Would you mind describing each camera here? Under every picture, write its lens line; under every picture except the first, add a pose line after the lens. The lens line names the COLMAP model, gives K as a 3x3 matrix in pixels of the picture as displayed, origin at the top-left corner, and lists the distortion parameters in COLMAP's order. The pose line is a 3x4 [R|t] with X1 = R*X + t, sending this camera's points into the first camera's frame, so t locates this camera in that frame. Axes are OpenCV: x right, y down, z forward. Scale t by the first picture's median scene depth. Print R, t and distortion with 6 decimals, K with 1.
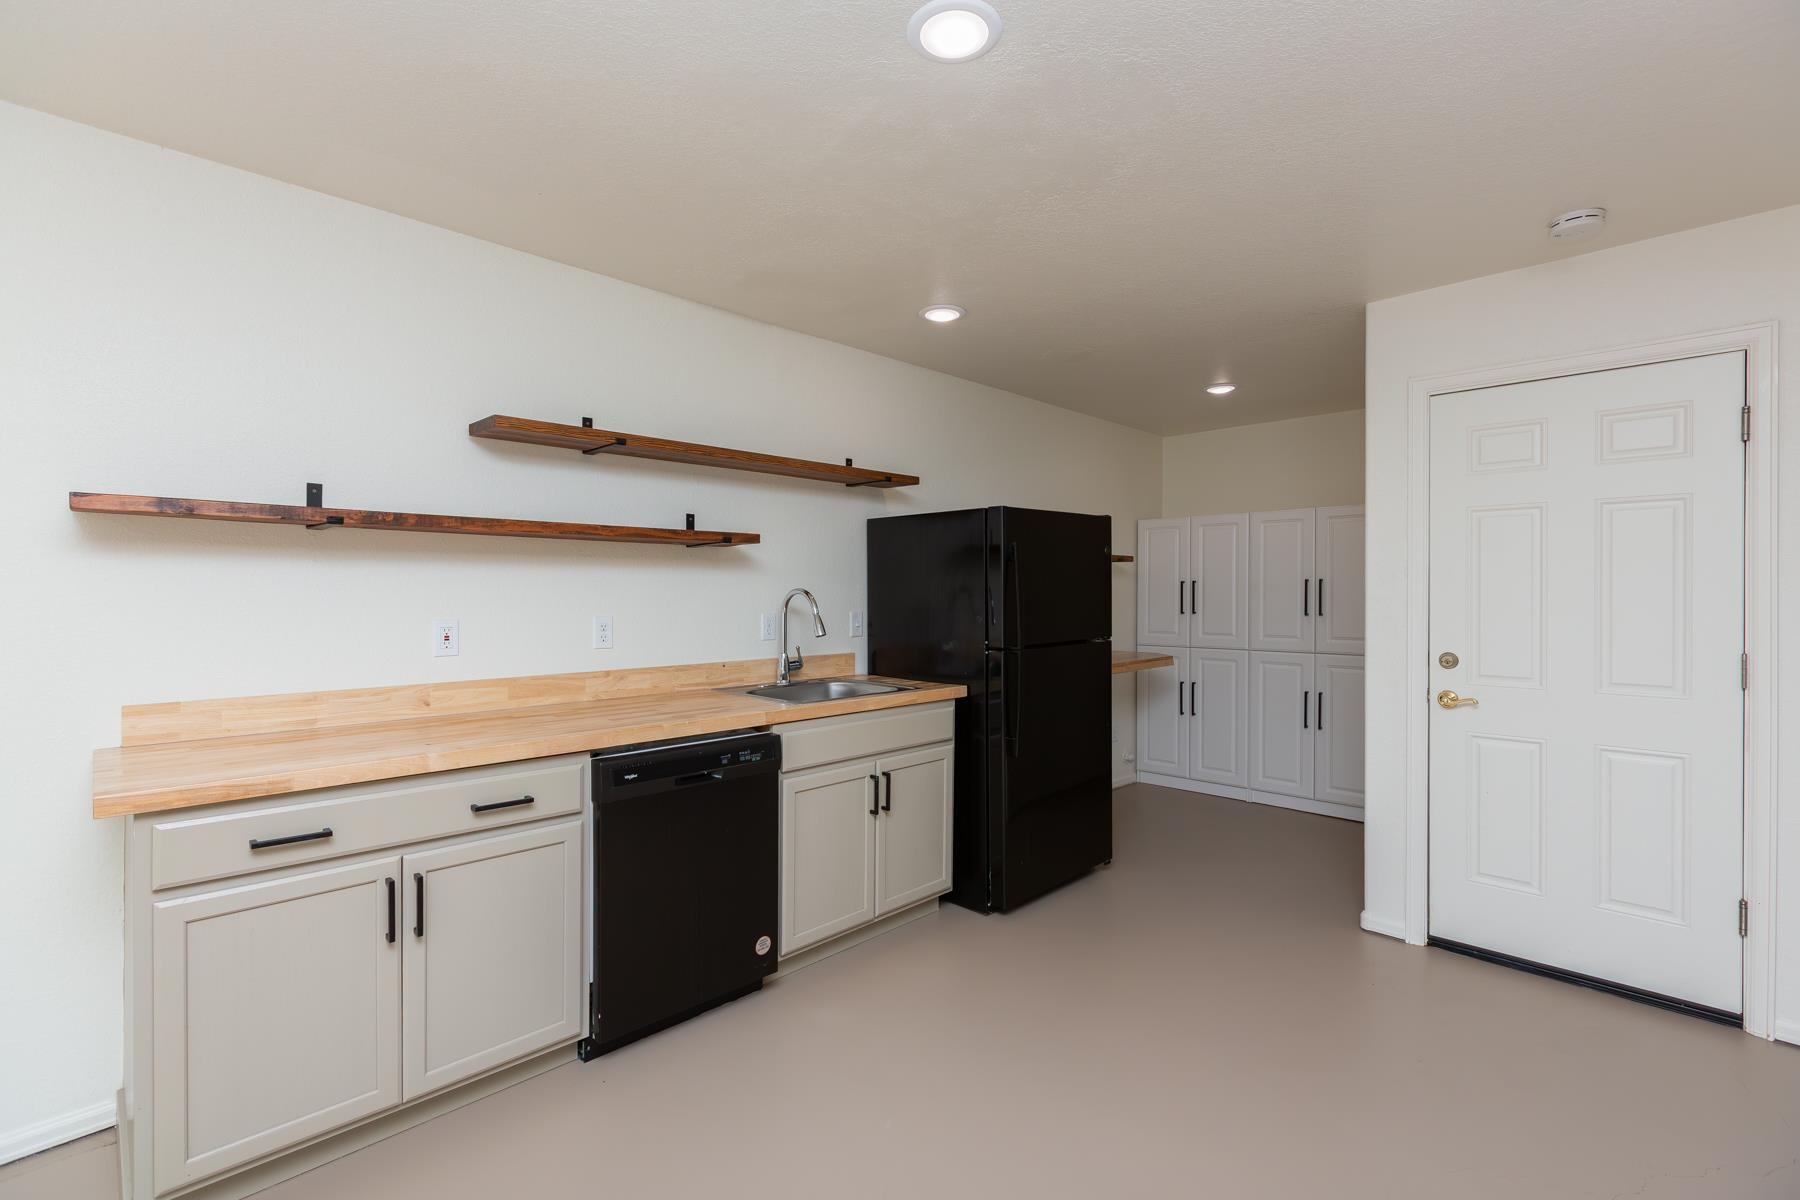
lens RADIAL K [[808.3, 0, 883.6], [0, 808.3, 597.1], [0, 0, 1]] dist [0.009137, 0.000285]
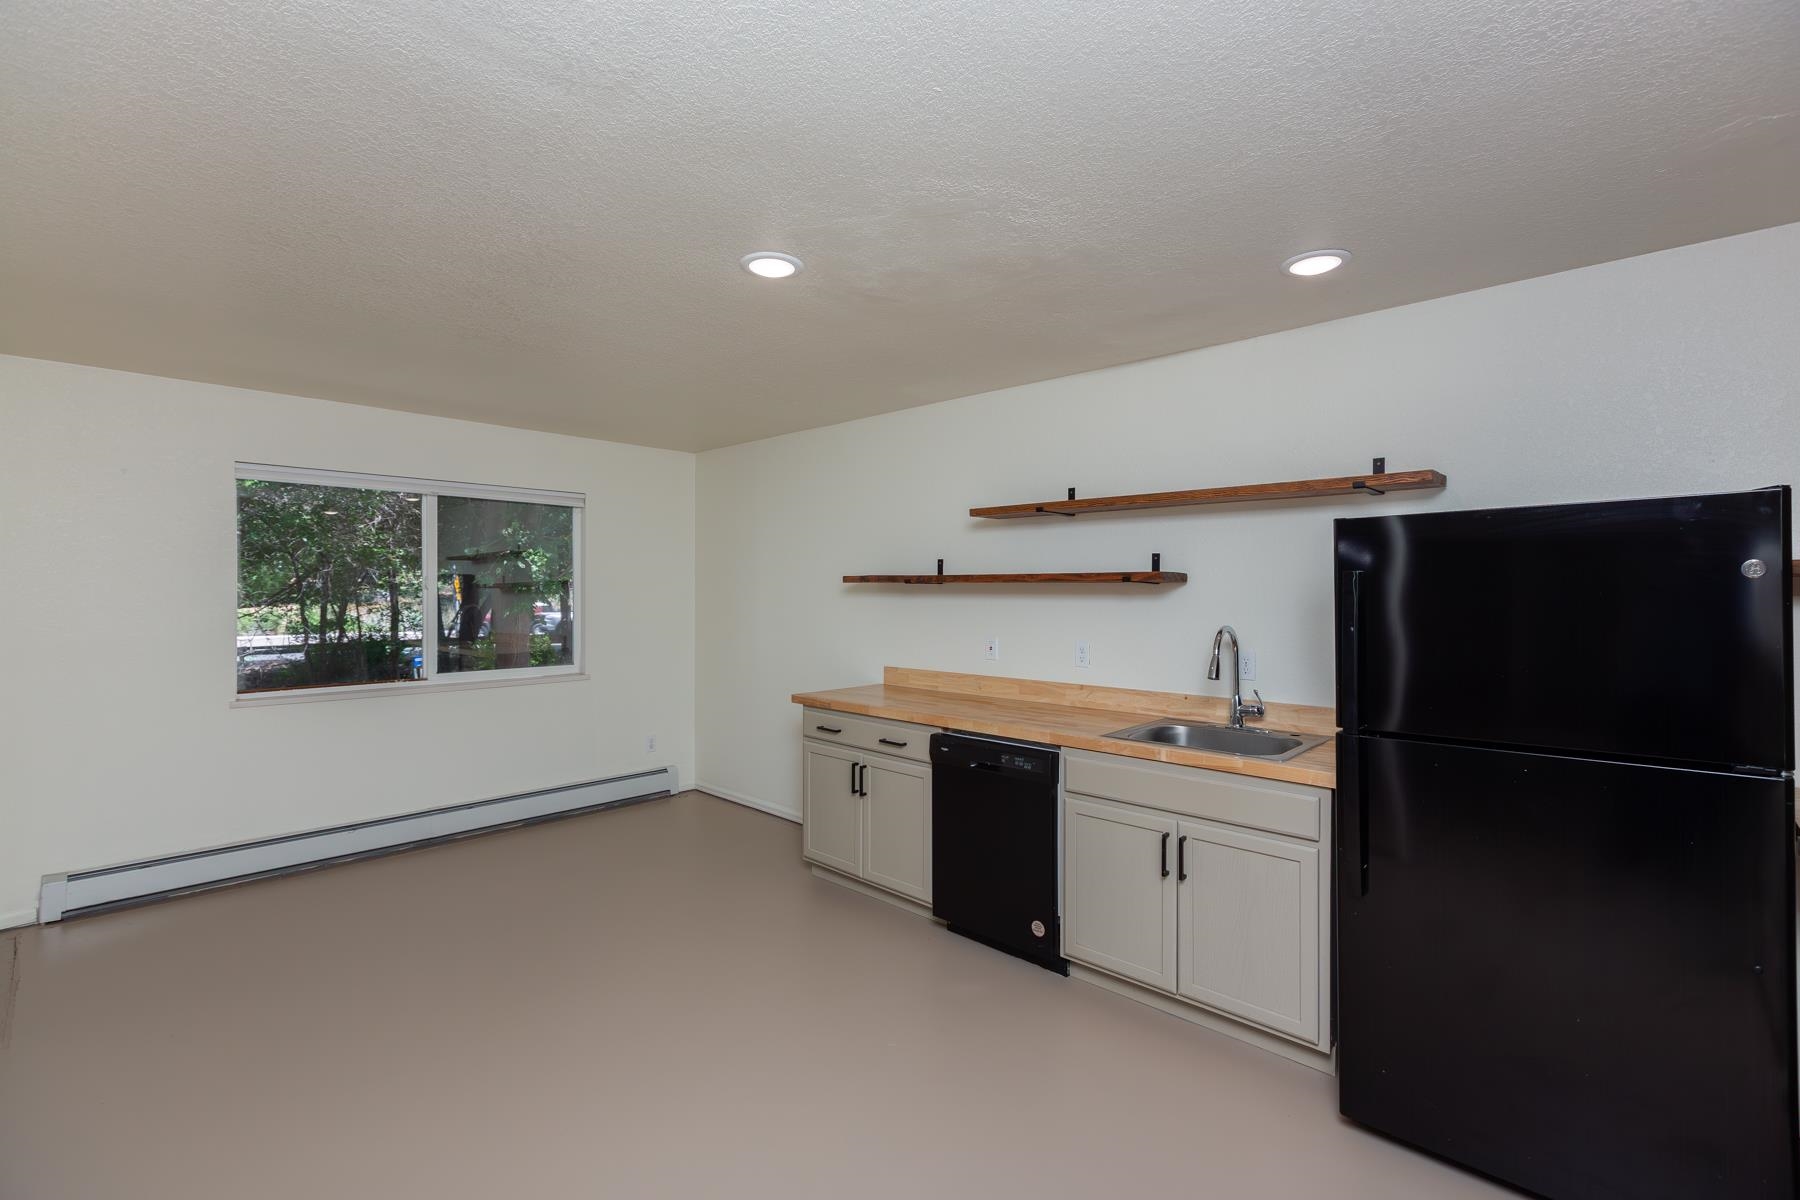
lens RADIAL K [[808.3, 0, 883.6], [0, 808.3, 597.1], [0, 0, 1]] dist [0.009137, 0.000285]
pose [[0.015018, 0.005376, -0.999873, 0.991354], [-0.008250, 0.999952, 0.005252, -0.054116], [0.999853, 0.008170, 0.015062, 0.730532]]
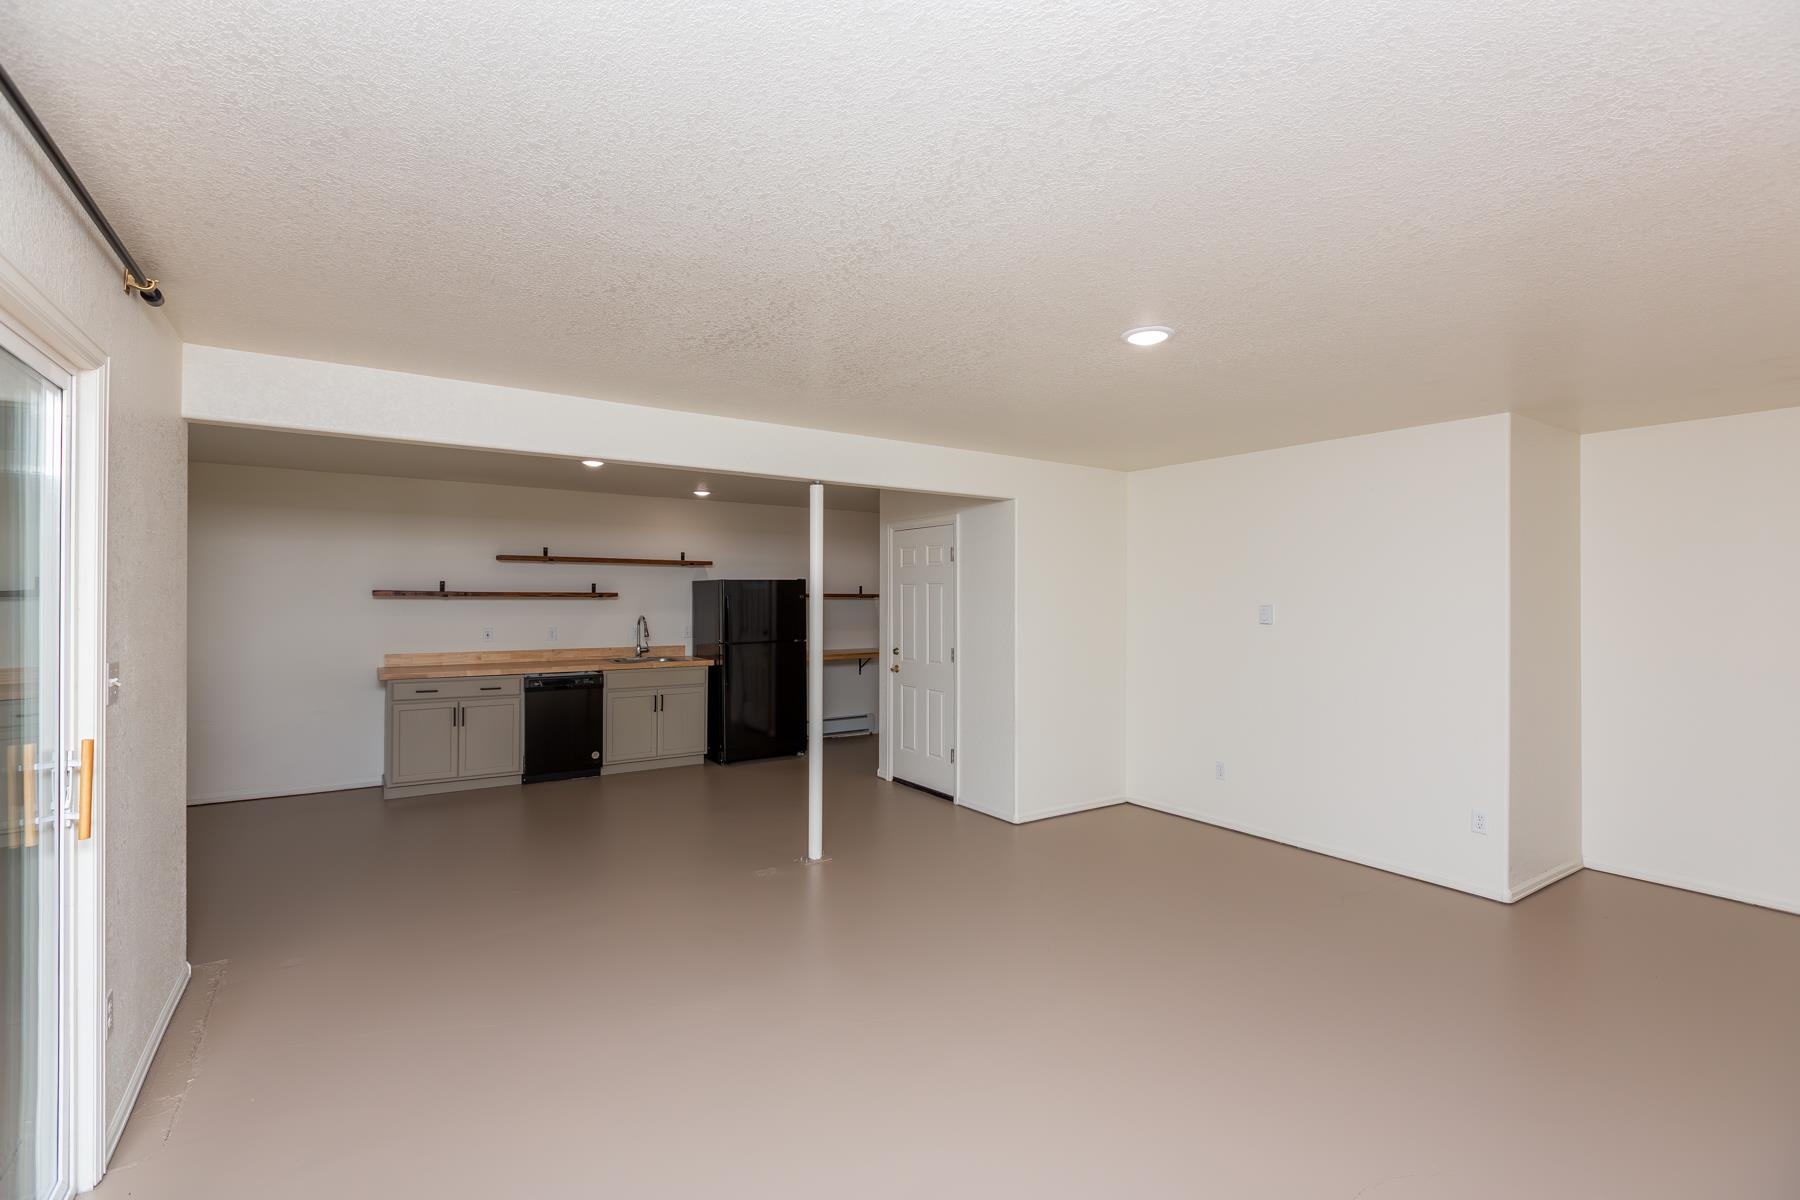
lens RADIAL K [[808.3, 0, 883.6], [0, 808.3, 597.1], [0, 0, 1]] dist [0.009137, 0.000285]
pose [[0.978801, 0.003538, -0.204784, 1.244734], [-0.005659, 0.999936, -0.009775, -0.053658], [0.204736, 0.010726, 0.978758, -1.309434]]
